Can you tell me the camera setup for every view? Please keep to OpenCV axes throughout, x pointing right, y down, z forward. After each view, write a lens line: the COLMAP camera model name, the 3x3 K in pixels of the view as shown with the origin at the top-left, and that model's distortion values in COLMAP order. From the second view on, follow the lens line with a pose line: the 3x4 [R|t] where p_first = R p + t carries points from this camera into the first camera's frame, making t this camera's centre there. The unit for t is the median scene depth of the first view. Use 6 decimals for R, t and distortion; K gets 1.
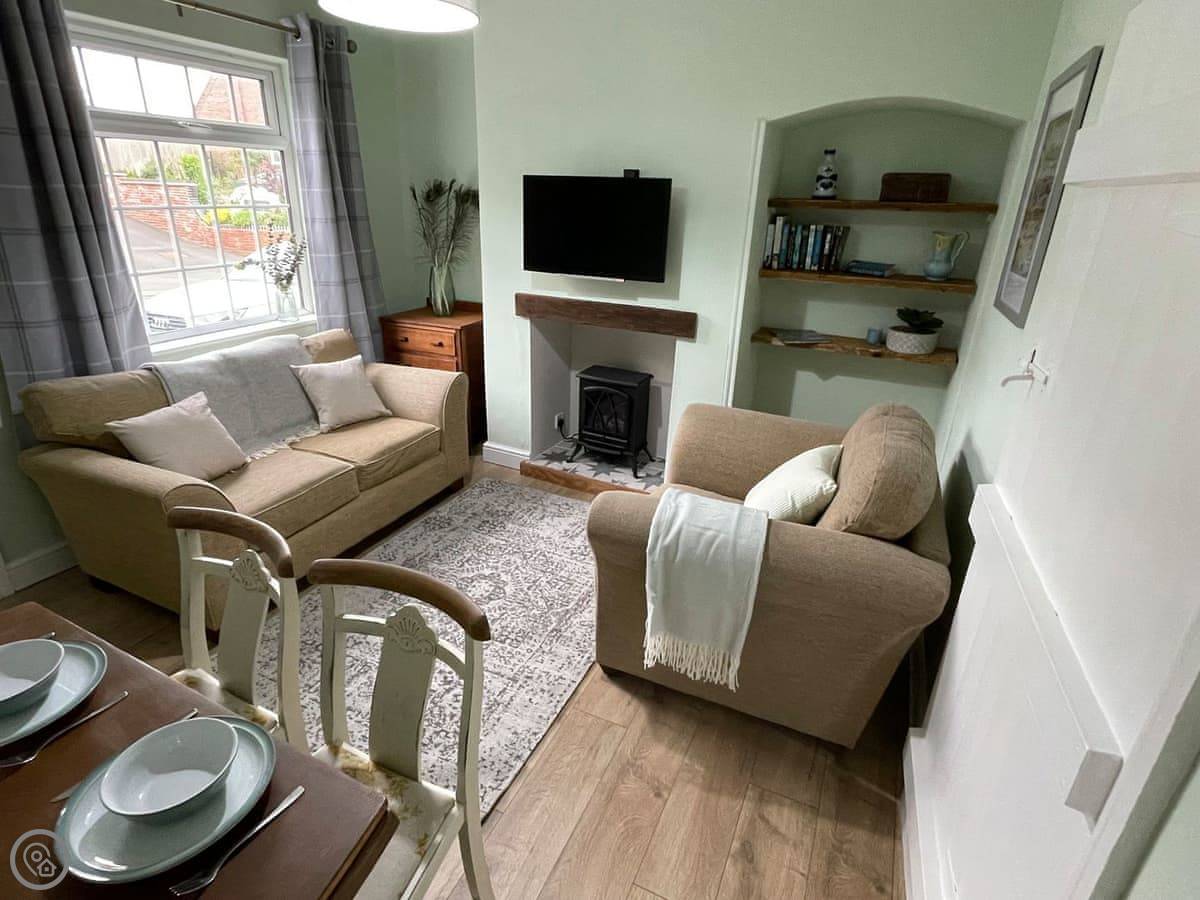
lens RADIAL K [[628.8, 0, 599.4], [0, 628.8, 445.9], [0, 0, 1]] dist [-0.003163, -0.001128]
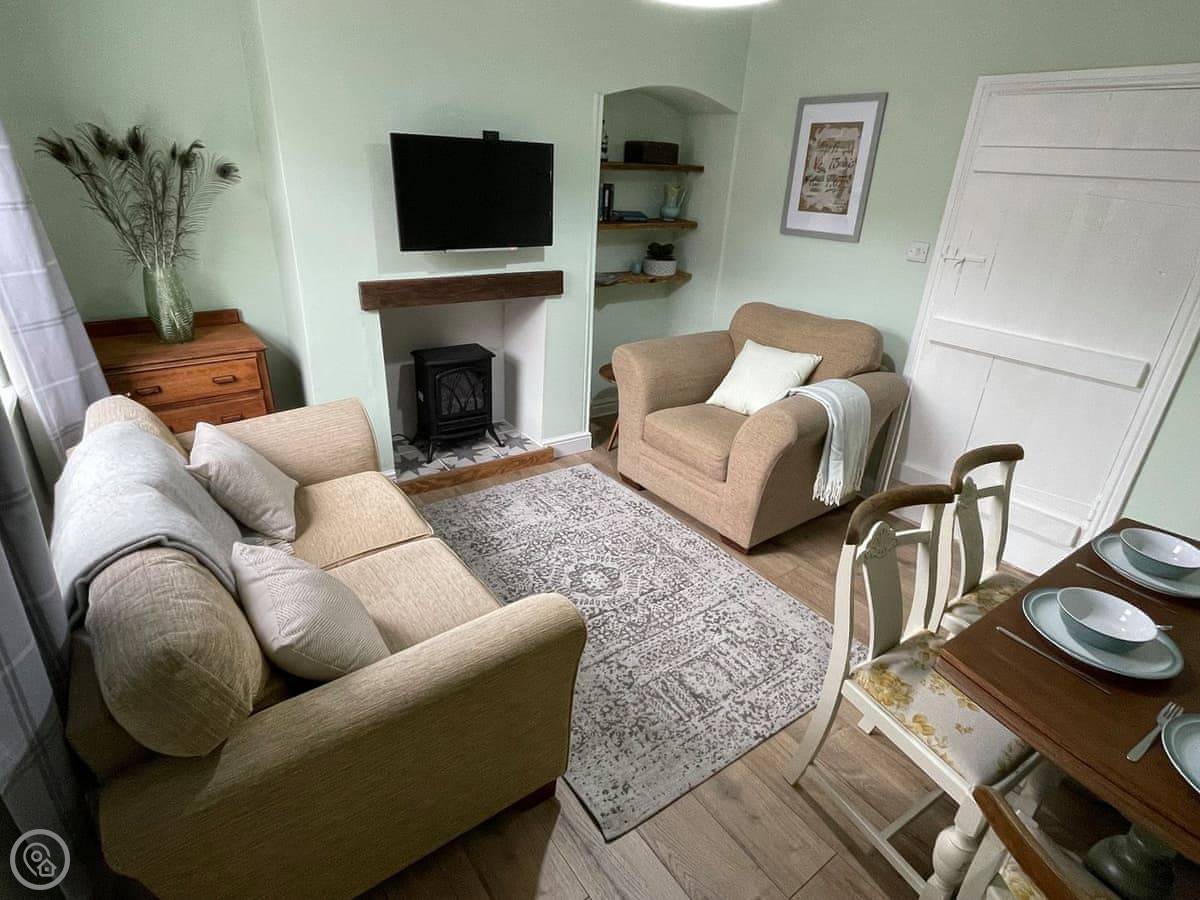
lens RADIAL K [[628.8, 0, 599.4], [0, 628.8, 445.9], [0, 0, 1]] dist [-0.003163, -0.001128]
pose [[0.478916, -0.370910, 0.795654, -0.684796], [0.295939, 0.921516, 0.251452, -0.161168], [-0.826474, 0.115041, 0.551095, 0.332359]]
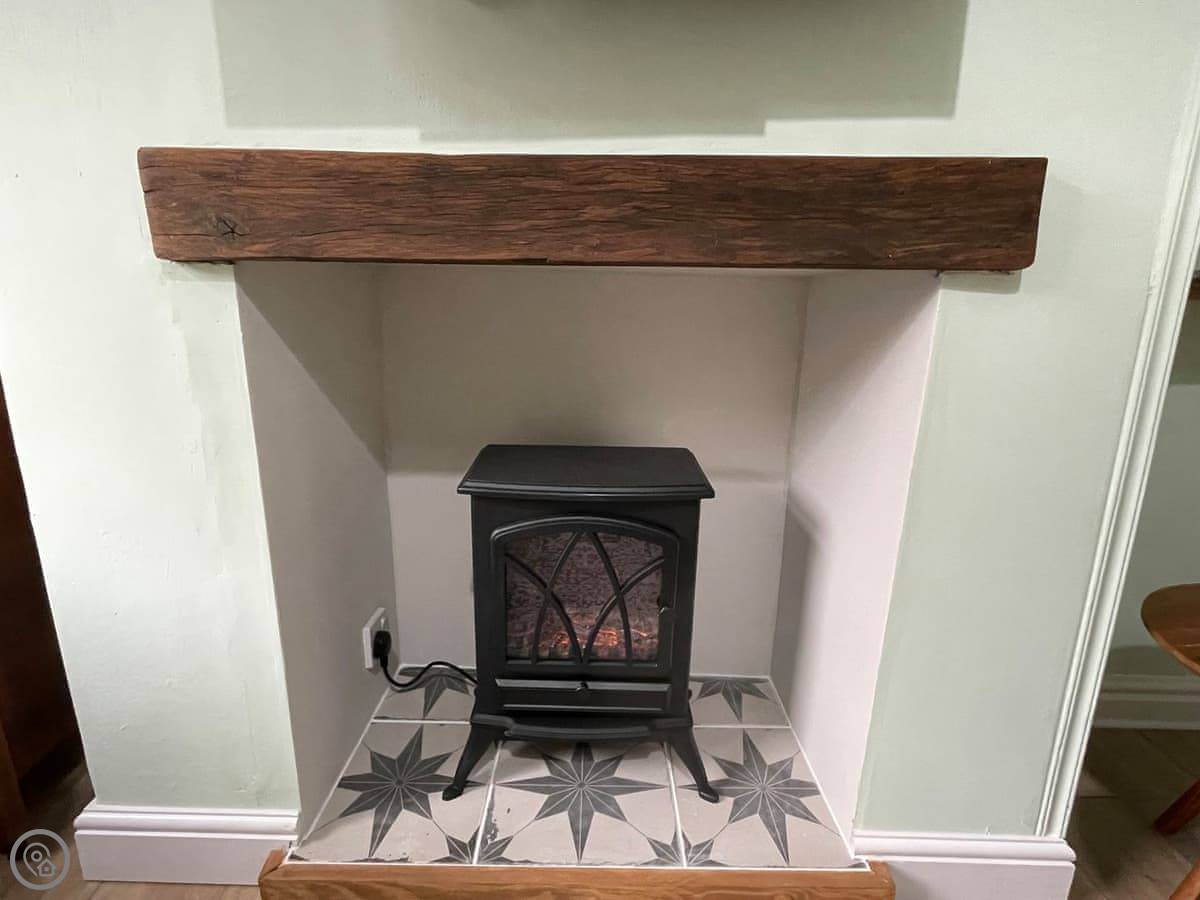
lens RADIAL K [[628.8, 0, 599.4], [0, 628.8, 445.9], [0, 0, 1]] dist [-0.003163, -0.001128]
pose [[0.895975, -0.126604, 0.425676, -0.096774], [0.178432, 0.980361, -0.083993, -0.099916], [-0.406682, 0.151210, 0.900969, 0.753476]]
